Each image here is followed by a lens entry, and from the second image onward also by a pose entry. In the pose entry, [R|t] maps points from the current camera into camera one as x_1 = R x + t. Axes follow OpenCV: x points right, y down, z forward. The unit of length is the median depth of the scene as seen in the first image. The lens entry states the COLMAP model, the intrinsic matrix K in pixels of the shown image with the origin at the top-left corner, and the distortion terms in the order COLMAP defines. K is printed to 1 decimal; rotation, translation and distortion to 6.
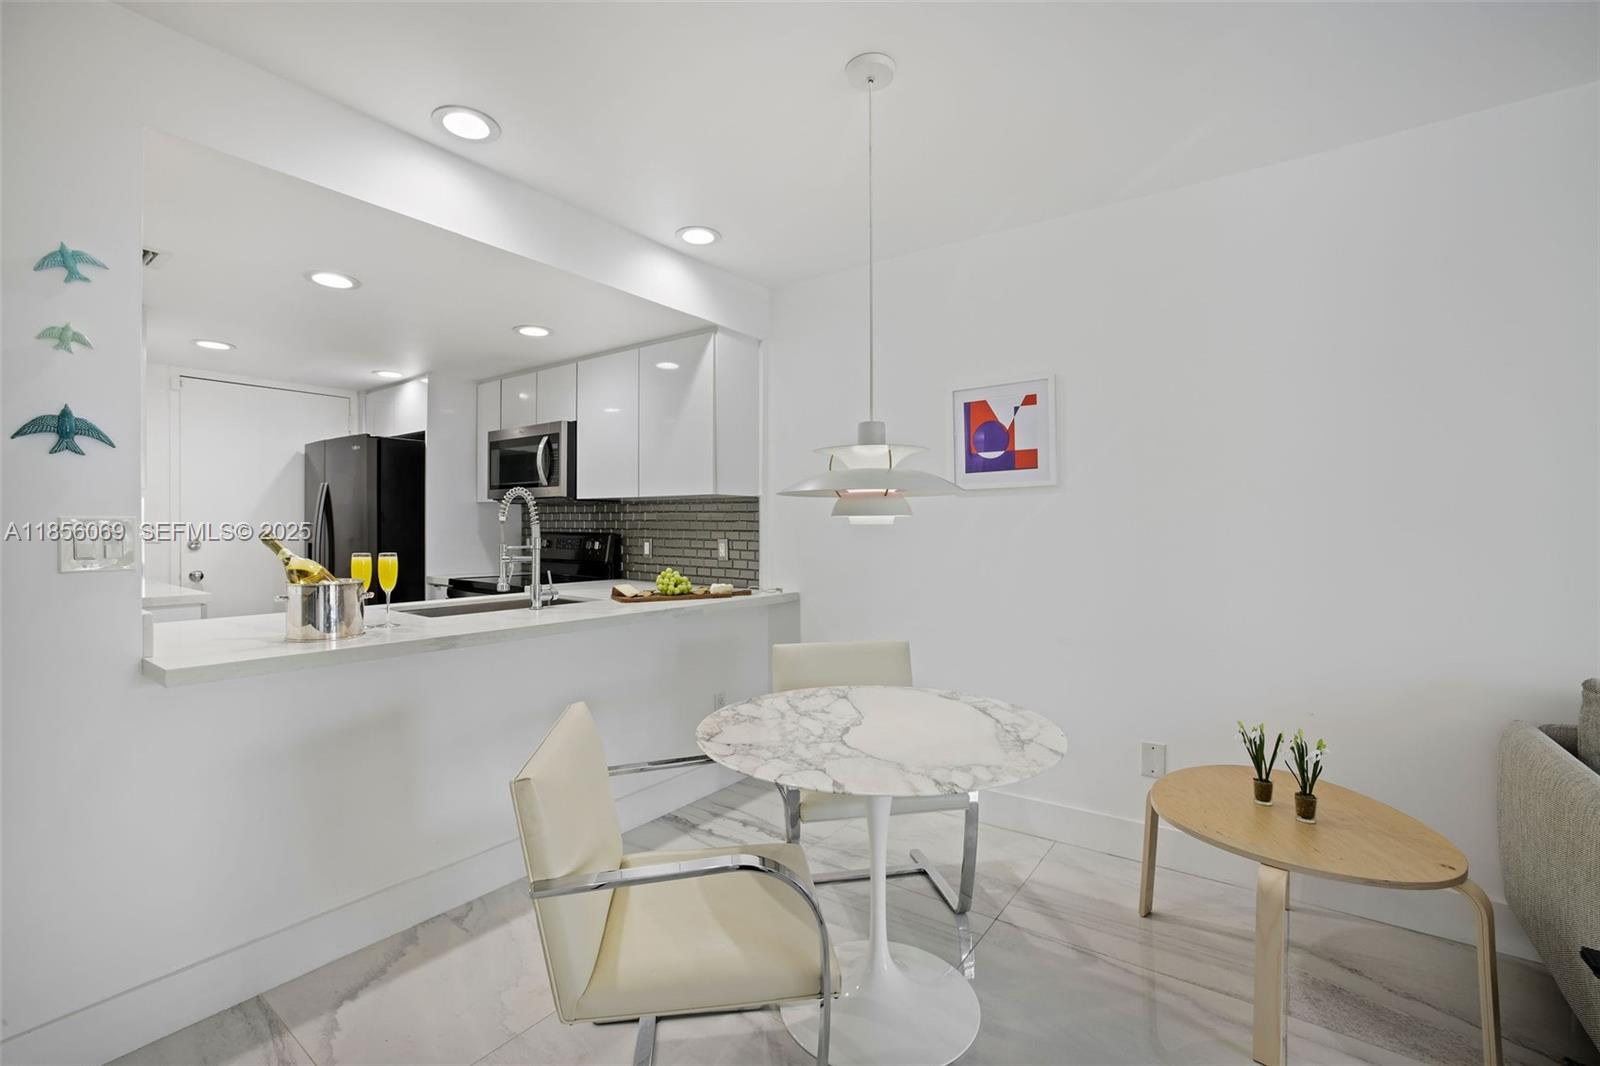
lens RADIAL K [[685.5, 0, 802.4], [0, 685.5, 533.4], [0, 0, 1]] dist [-0.035317, 0.000231]
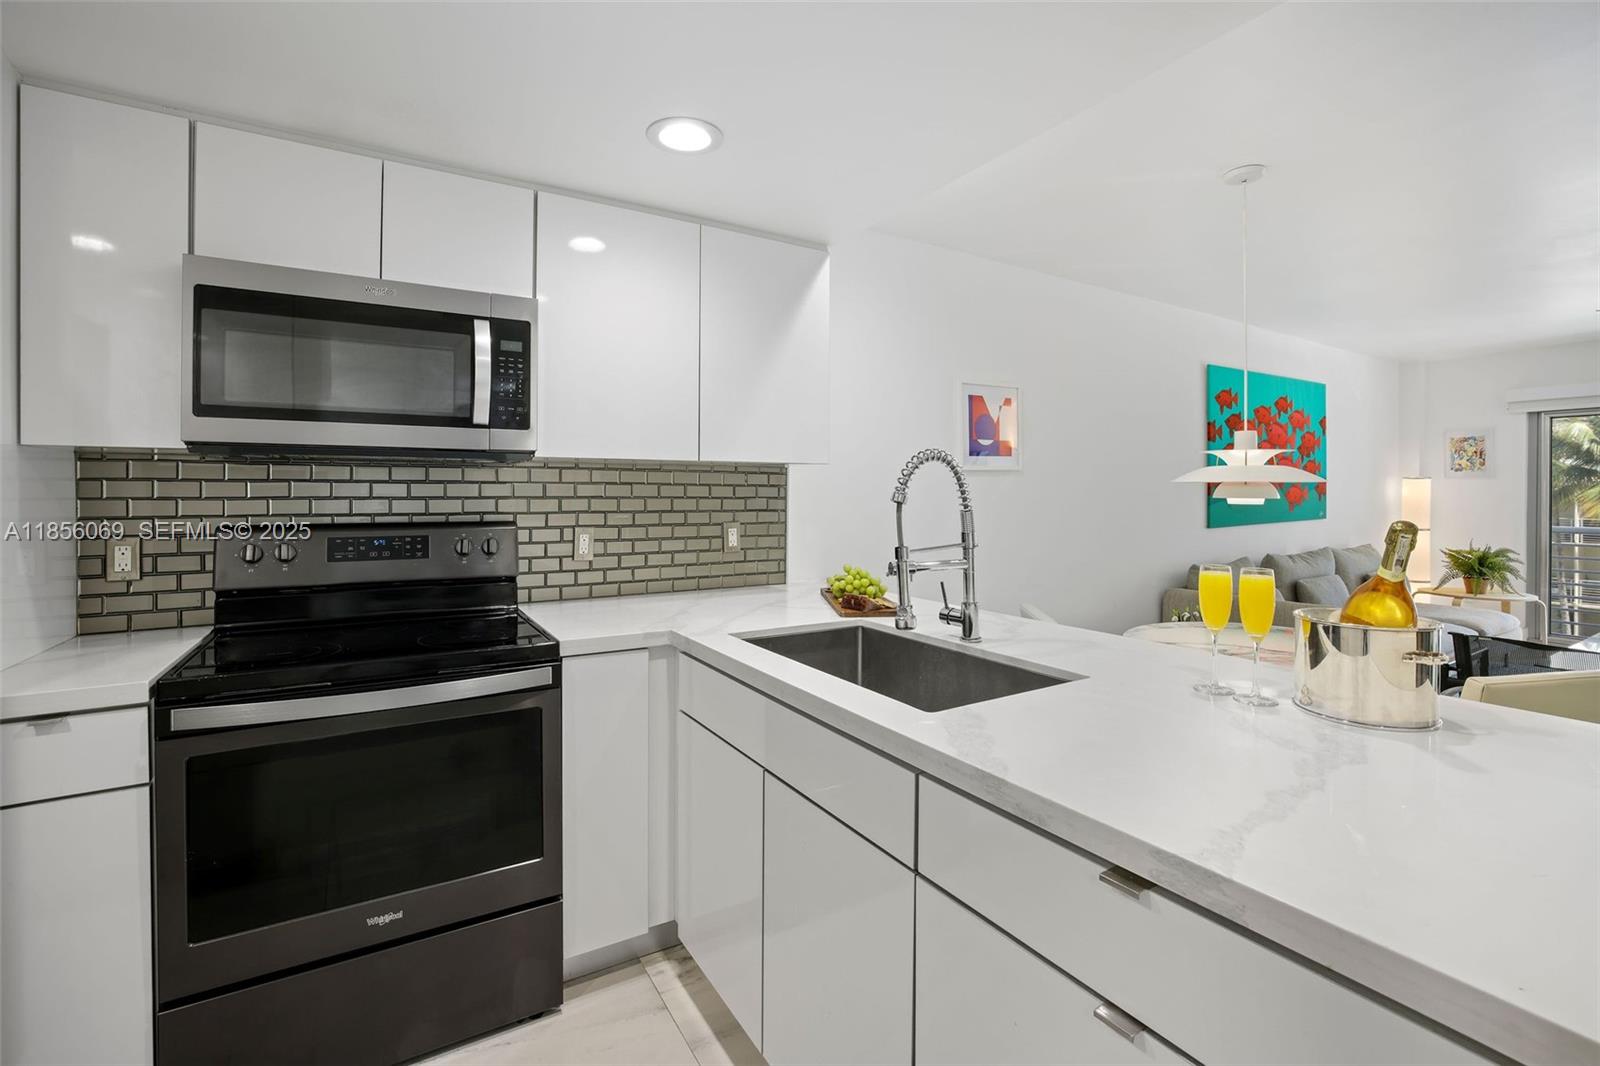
lens RADIAL K [[708.8, 0, 780.0], [0, 708.8, 489.7], [0, 0, 1]] dist [-0.049483, 0.017514]
pose [[0.389041, 0.000044, 0.921220, -0.782330], [0.008894, 0.999953, -0.003804, -0.022967], [-0.921177, 0.009674, 0.389023, 0.655809]]
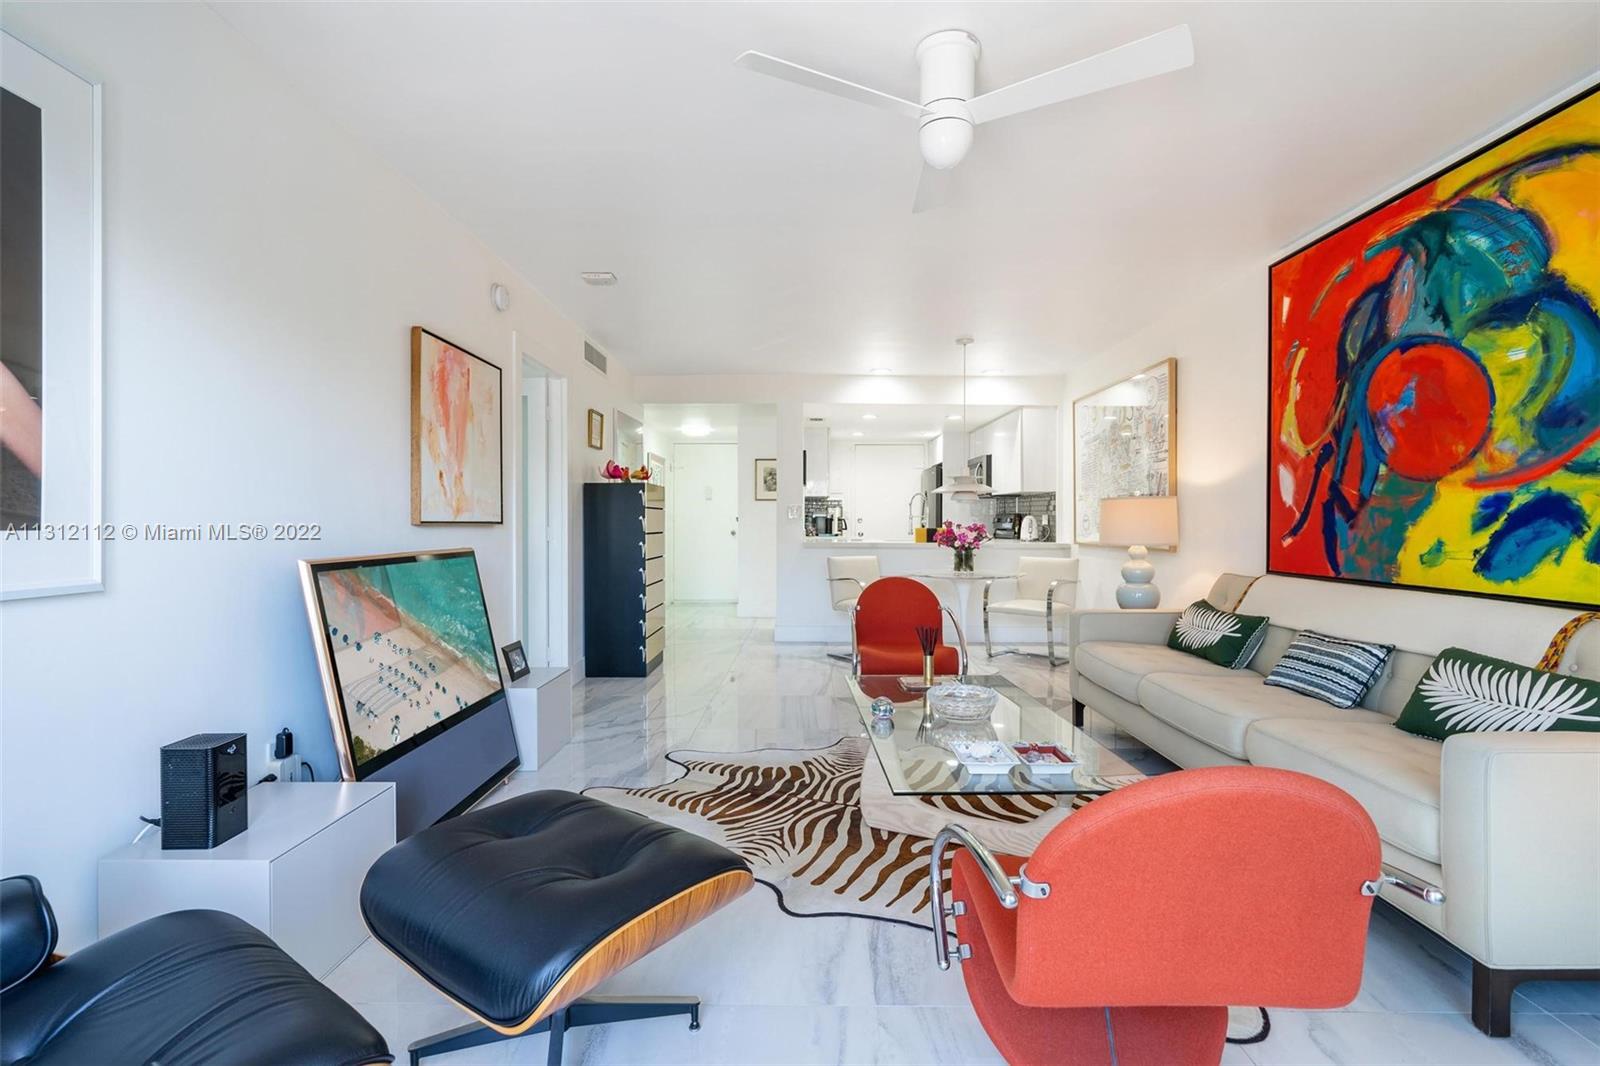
lens RADIAL K [[766.0, 0, 808.0], [0, 766.0, 526.1], [0, 0, 1]] dist [-0.000358, -0.000163]
pose [[0.591468, 0.003899, -0.806319, 1.145312], [-0.009309, 0.999955, -0.001992, 0.046858], [0.806275, 0.008684, 0.591478, -0.711764]]
